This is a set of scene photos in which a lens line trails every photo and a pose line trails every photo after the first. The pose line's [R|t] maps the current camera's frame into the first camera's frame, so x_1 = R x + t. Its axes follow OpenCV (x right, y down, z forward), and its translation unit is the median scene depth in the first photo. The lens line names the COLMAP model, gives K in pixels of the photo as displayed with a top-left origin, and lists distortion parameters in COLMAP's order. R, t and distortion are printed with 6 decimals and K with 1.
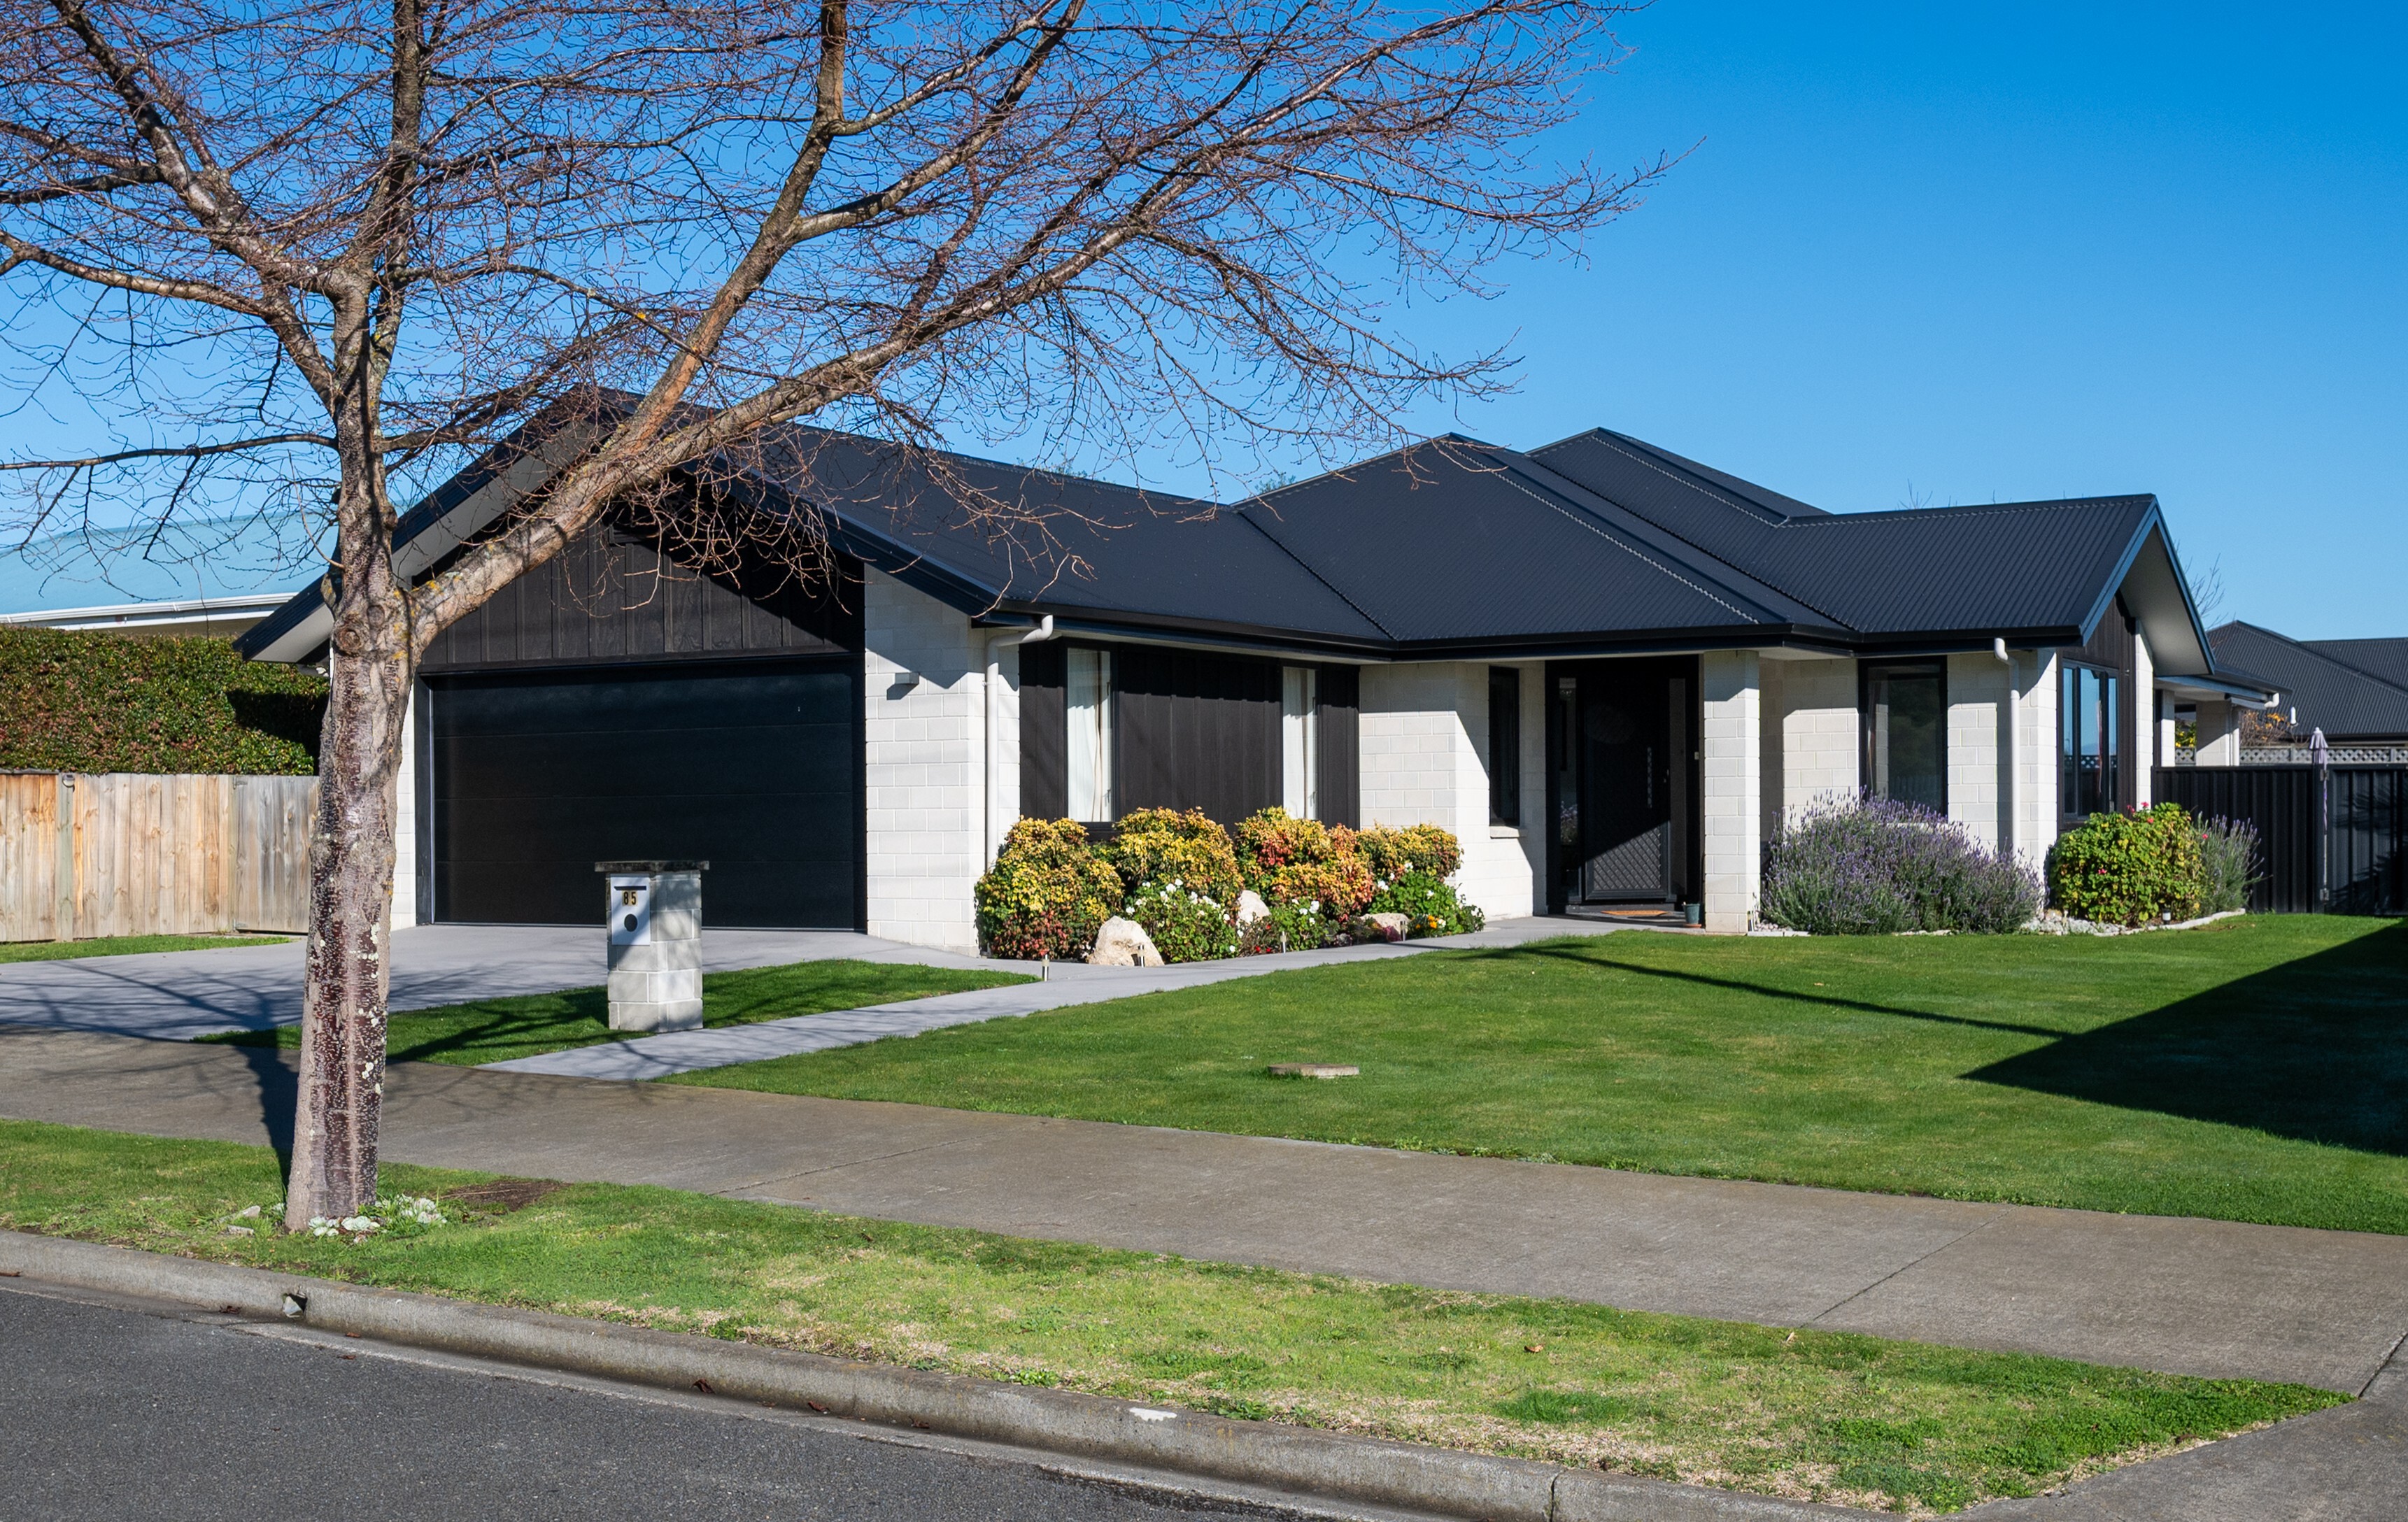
lens RADIAL K [[2475.6, 0, 1202.3], [0, 2475.6, 767.4], [0, 0, 1]] dist [-0.004265, 0.000000]
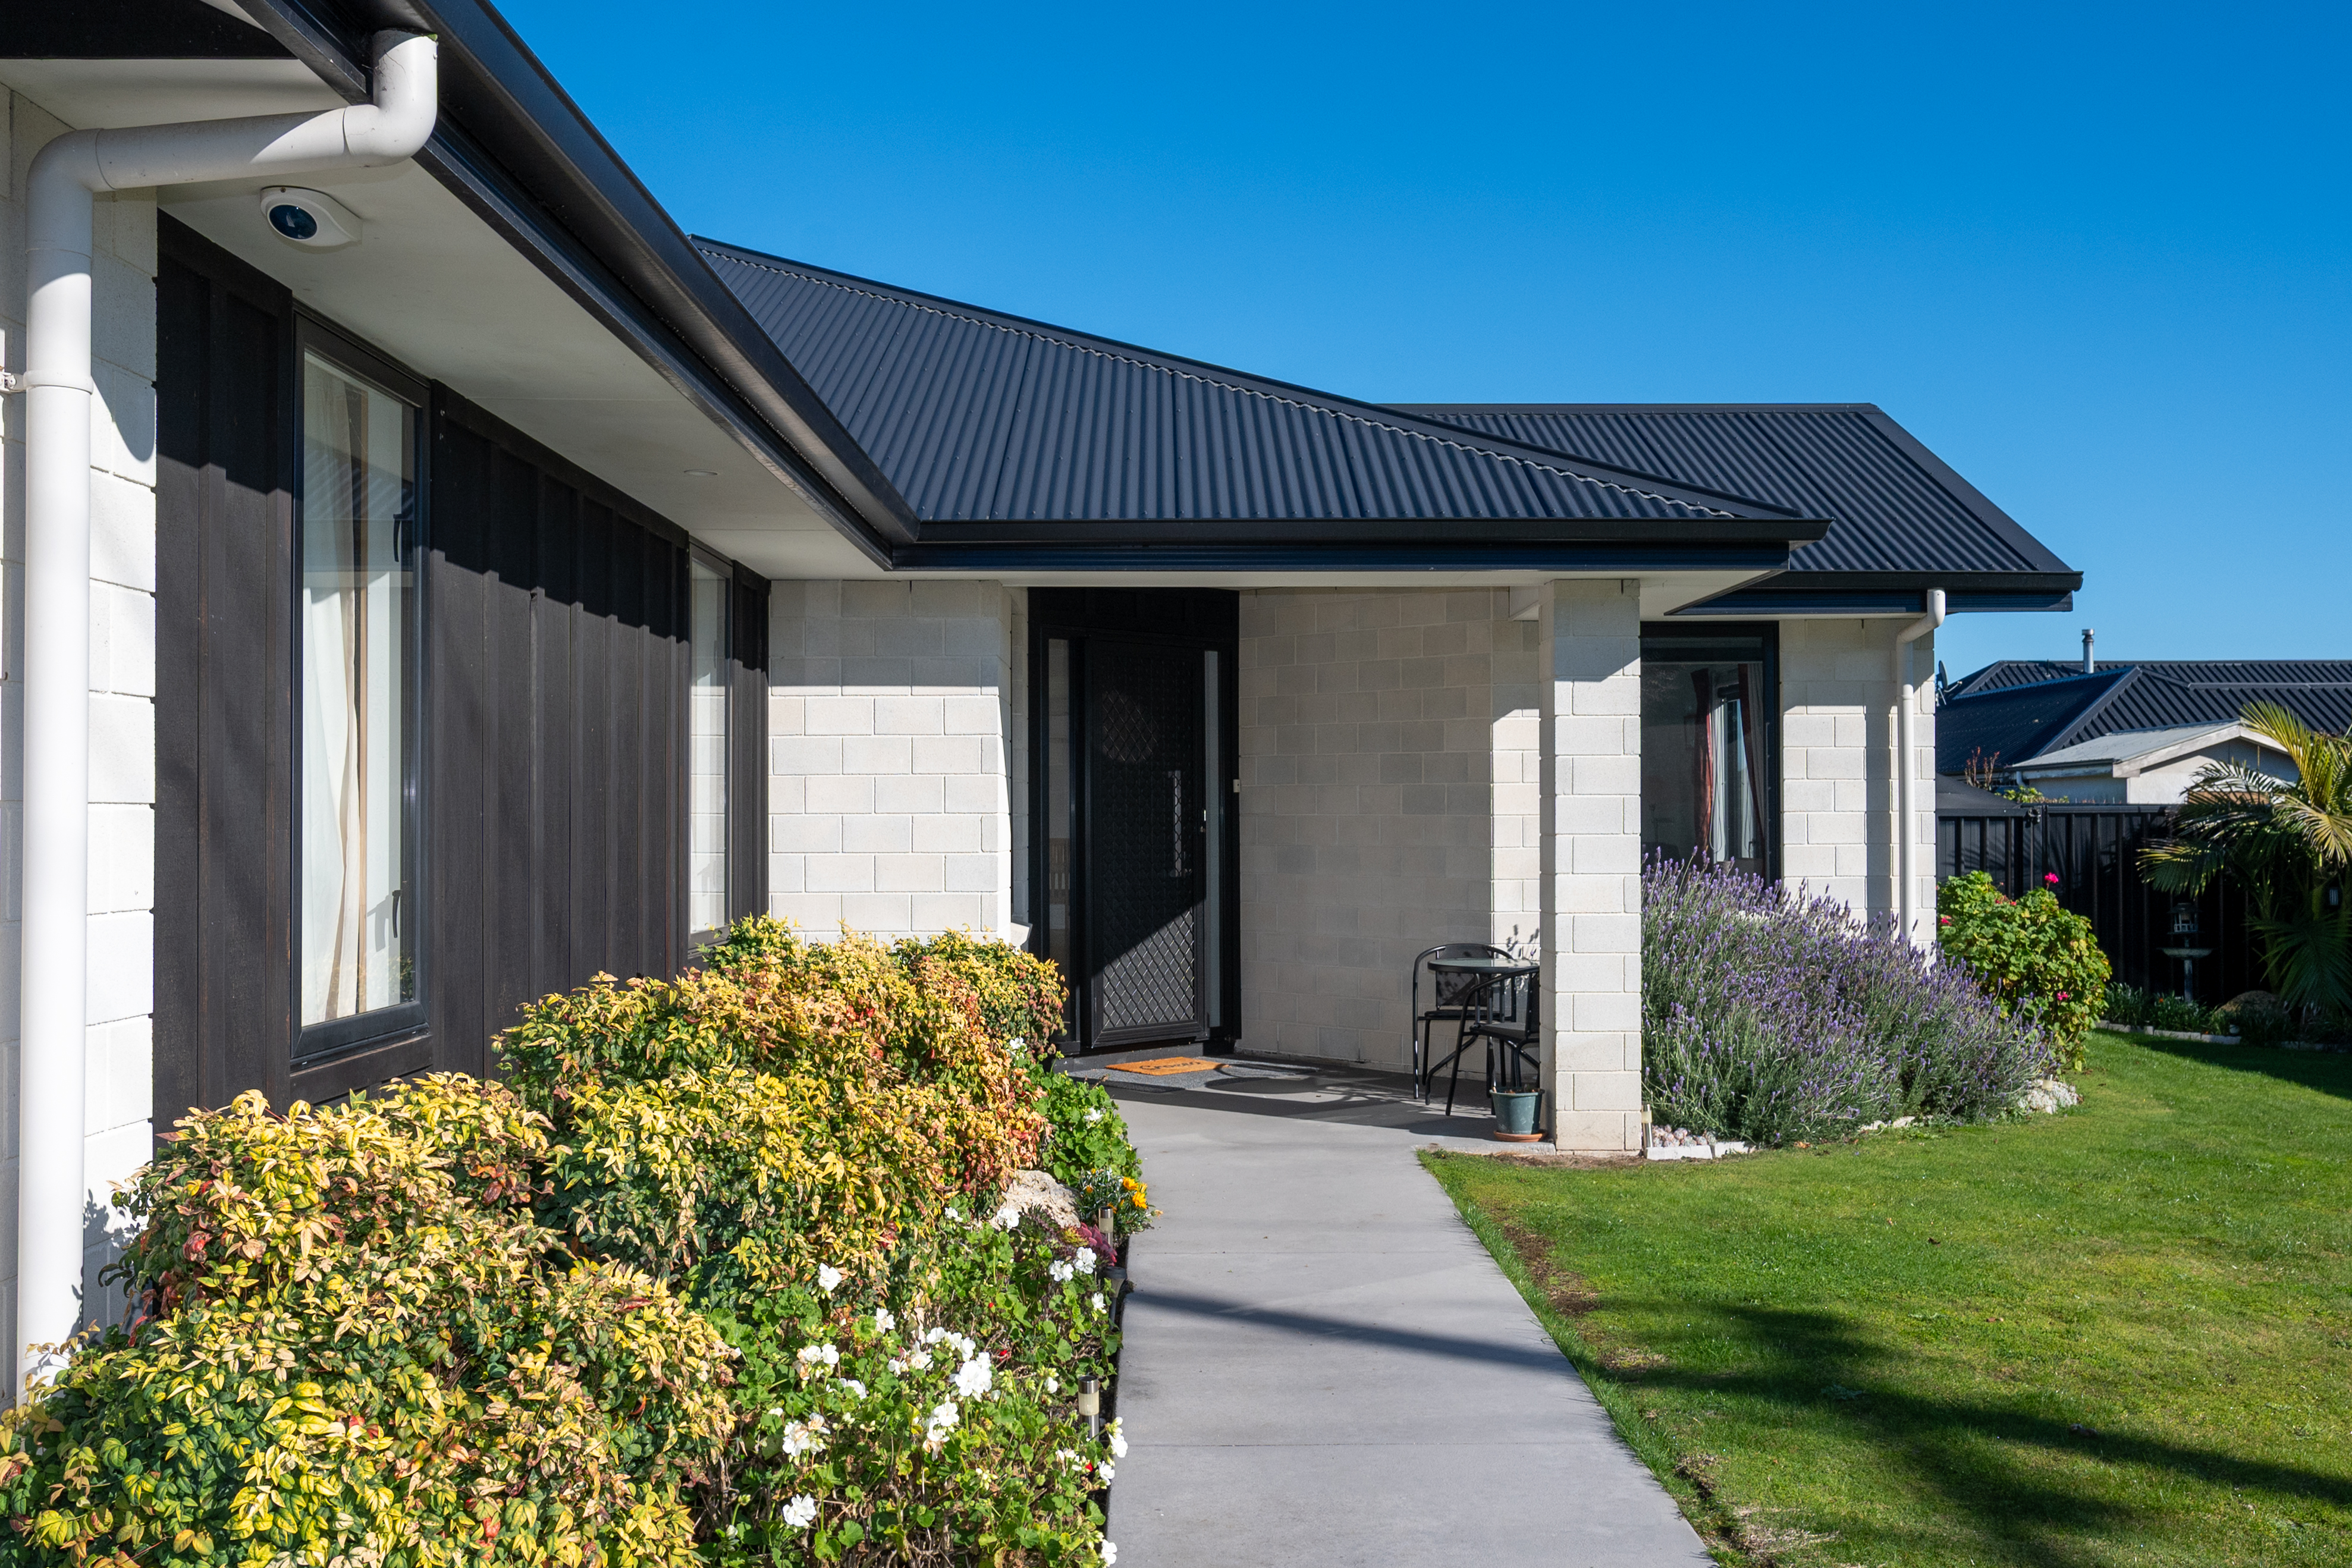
lens RADIAL K [[2142.6, 0, 1172.1], [0, 2142.6, 786.4], [0, 0, 1]] dist [0.012615, 0.005226]
pose [[0.863612, 0.015098, 0.503931, -0.077273], [-0.016737, 0.999859, -0.001275, -0.003834], [-0.503879, -0.007333, 0.863743, 0.671878]]
